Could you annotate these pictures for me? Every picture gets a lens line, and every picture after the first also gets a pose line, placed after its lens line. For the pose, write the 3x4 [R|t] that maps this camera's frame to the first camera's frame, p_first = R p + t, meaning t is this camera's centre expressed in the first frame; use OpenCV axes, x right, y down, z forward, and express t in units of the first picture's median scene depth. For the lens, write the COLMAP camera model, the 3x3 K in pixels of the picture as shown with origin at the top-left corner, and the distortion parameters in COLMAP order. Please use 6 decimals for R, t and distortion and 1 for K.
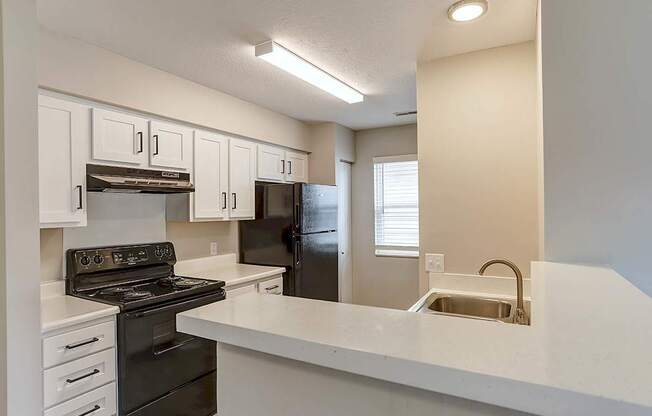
lens RADIAL K [[355.3, 0, 326.0], [0, 355.3, 208.0], [0, 0, 1]] dist [-0.024668, 0.000595]
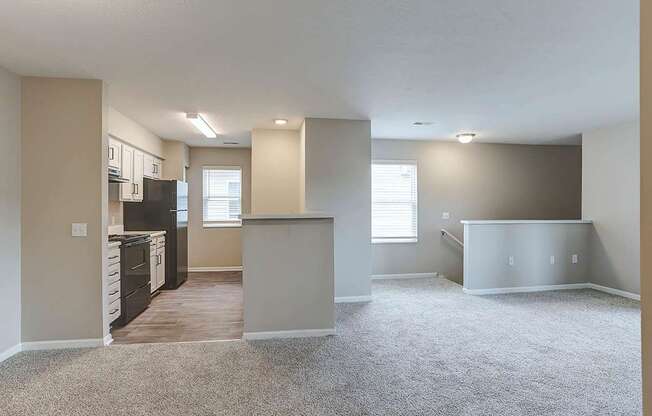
lens RADIAL K [[355.3, 0, 326.0], [0, 355.3, 208.0], [0, 0, 1]] dist [-0.024668, 0.000595]
pose [[0.767844, 0.002049, 0.640634, -0.554792], [-0.001969, 0.999998, -0.000839, 0.057747], [-0.640634, -0.000617, 0.767846, -0.684225]]
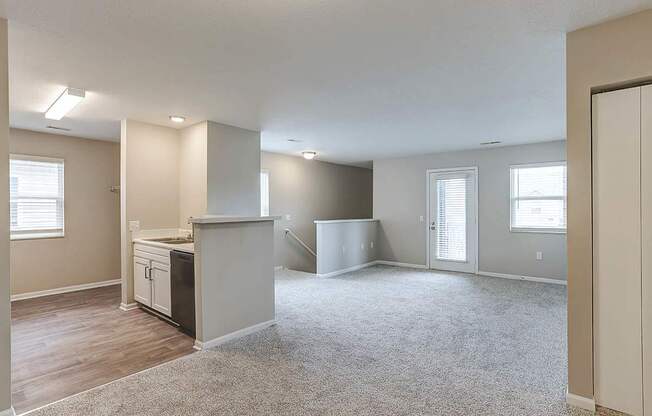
lens RADIAL K [[355.3, 0, 326.0], [0, 355.3, 208.0], [0, 0, 1]] dist [-0.024668, 0.000595]
pose [[0.097365, 0.008969, 0.995208, -1.064793], [0.004931, 0.999943, -0.009494, 0.057996], [-0.995237, 0.005832, 0.097315, -0.131715]]
